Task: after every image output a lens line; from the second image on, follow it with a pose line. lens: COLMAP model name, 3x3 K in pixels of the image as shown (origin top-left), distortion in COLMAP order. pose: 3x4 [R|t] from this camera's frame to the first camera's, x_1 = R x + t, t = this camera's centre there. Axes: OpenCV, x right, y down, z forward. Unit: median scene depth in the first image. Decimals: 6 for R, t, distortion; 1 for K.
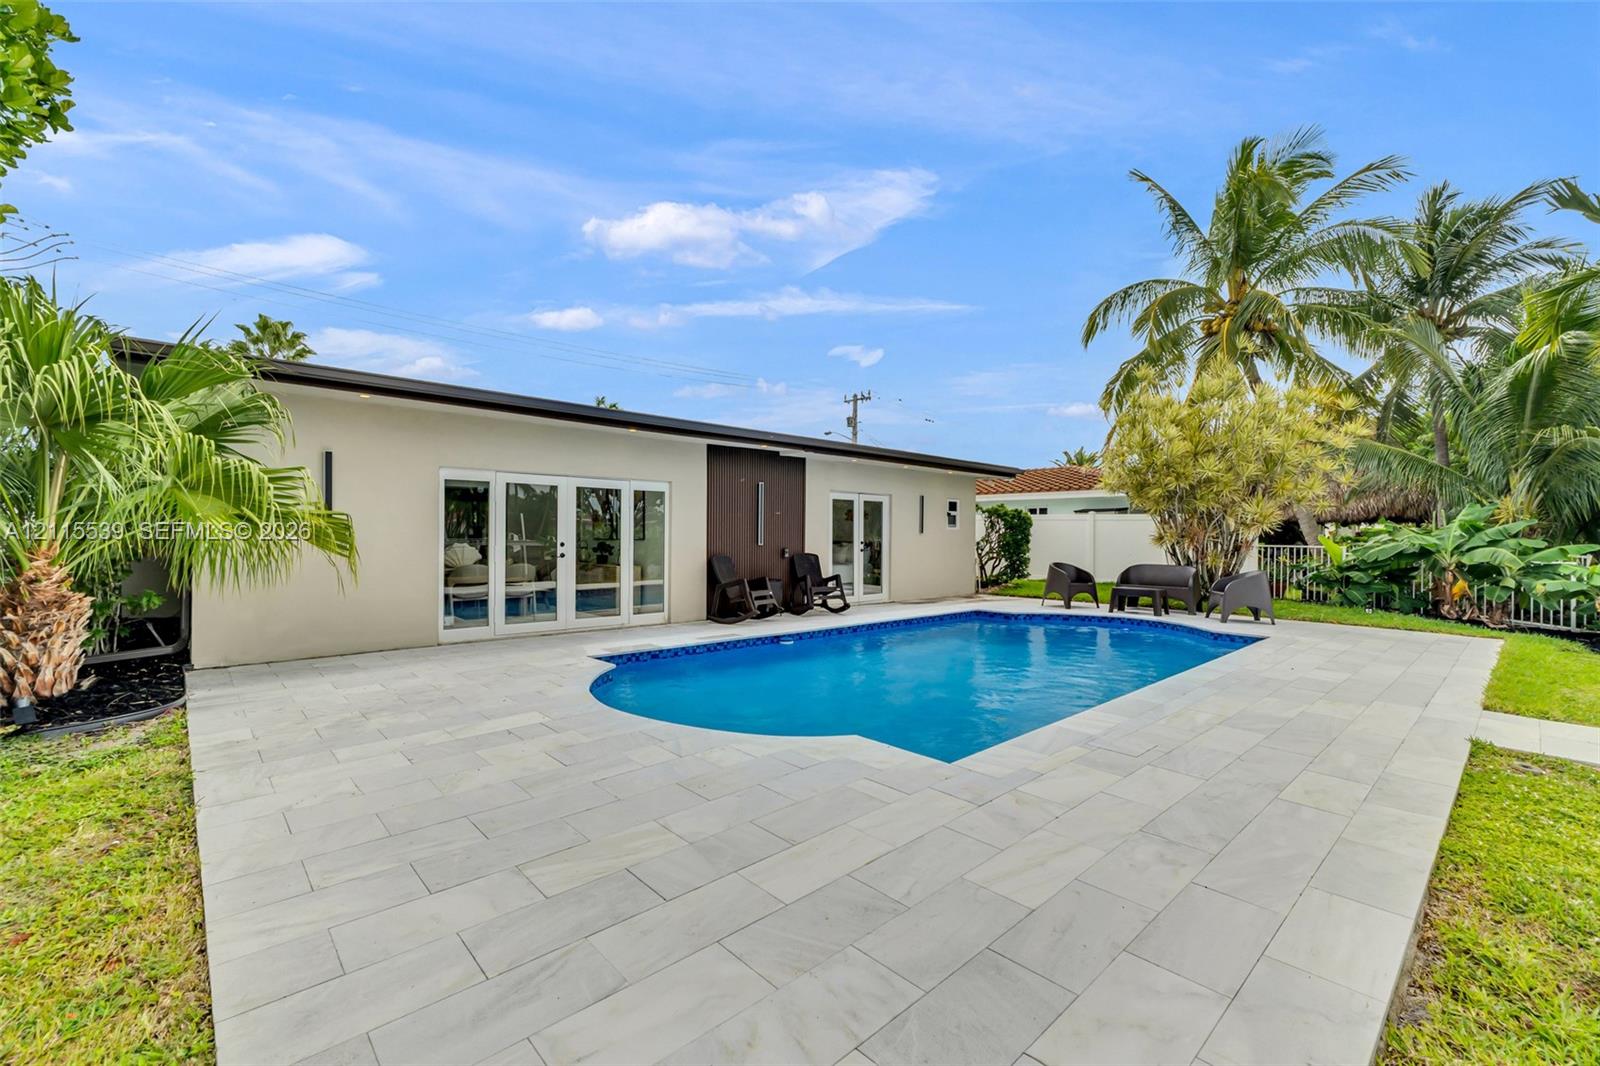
lens RADIAL K [[677.6, 0, 800.1], [0, 677.6, 538.5], [0, 0, 1]] dist [-0.007276, -0.000148]
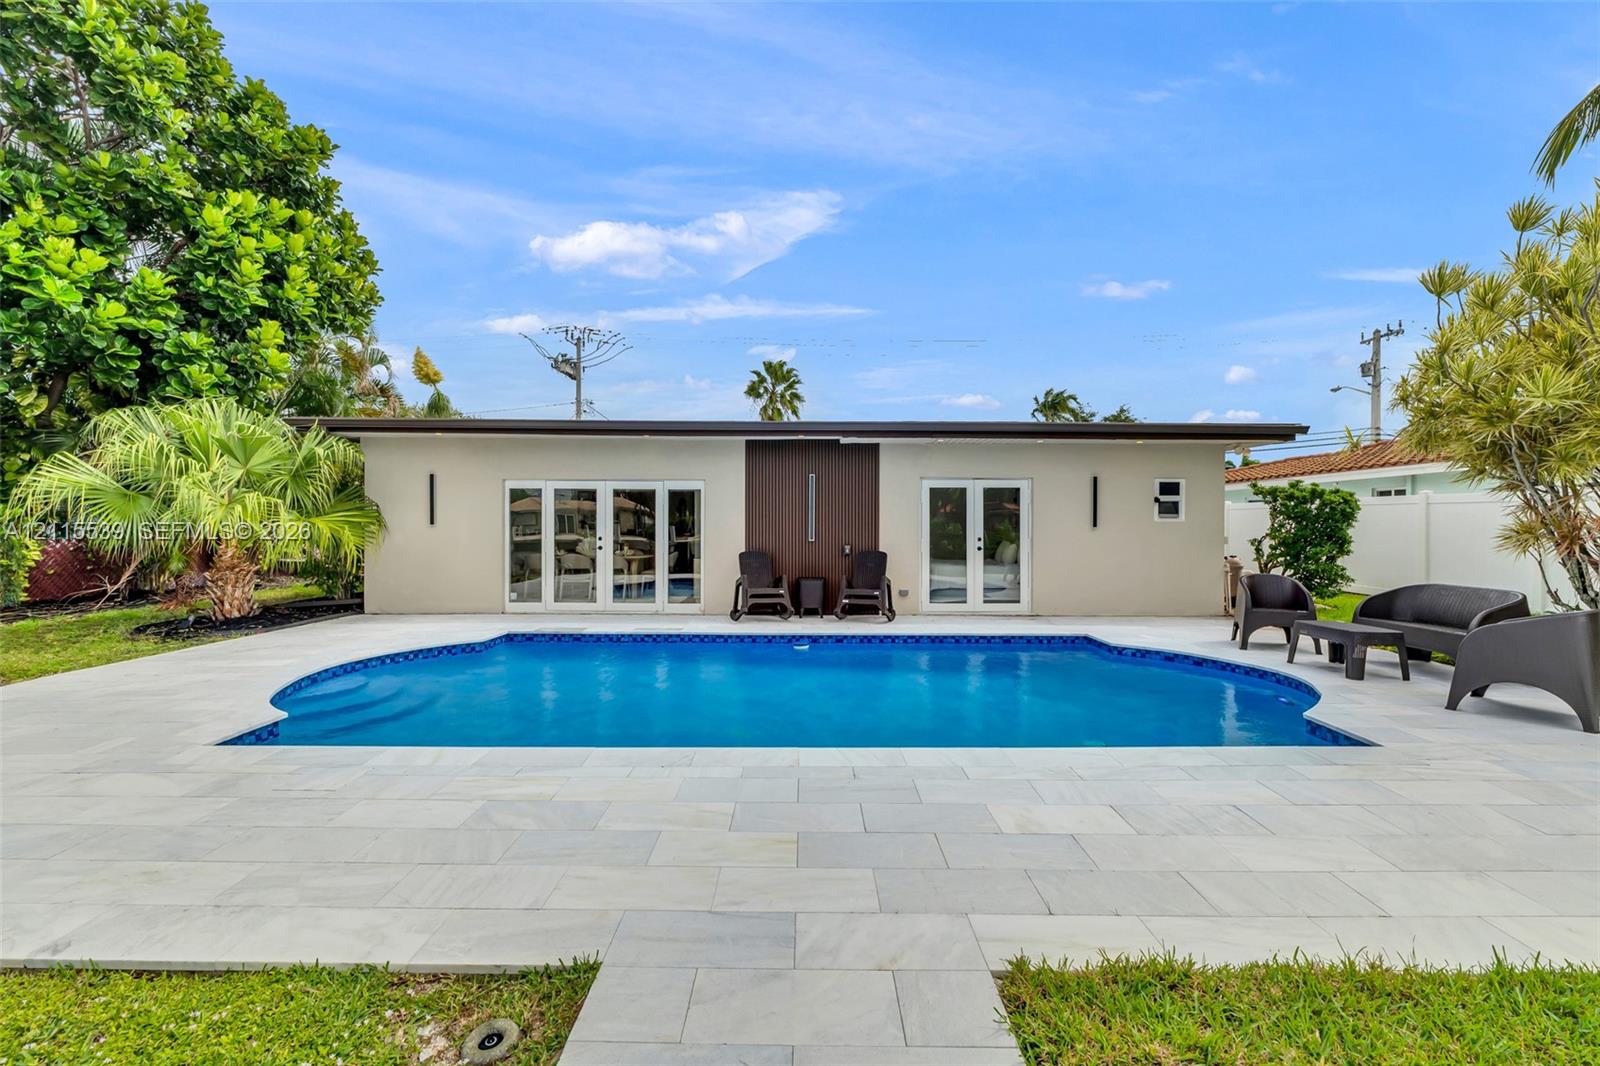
lens RADIAL K [[682.8, 0, 803.9], [0, 682.8, 525.6], [0, 0, 1]] dist [-0.002932, 0.000229]
pose [[0.732982, -0.003172, -0.680241, 0.611778], [-0.001529, 0.999979, -0.006311, -0.006043], [0.680246, 0.005666, 0.732962, 0.311789]]
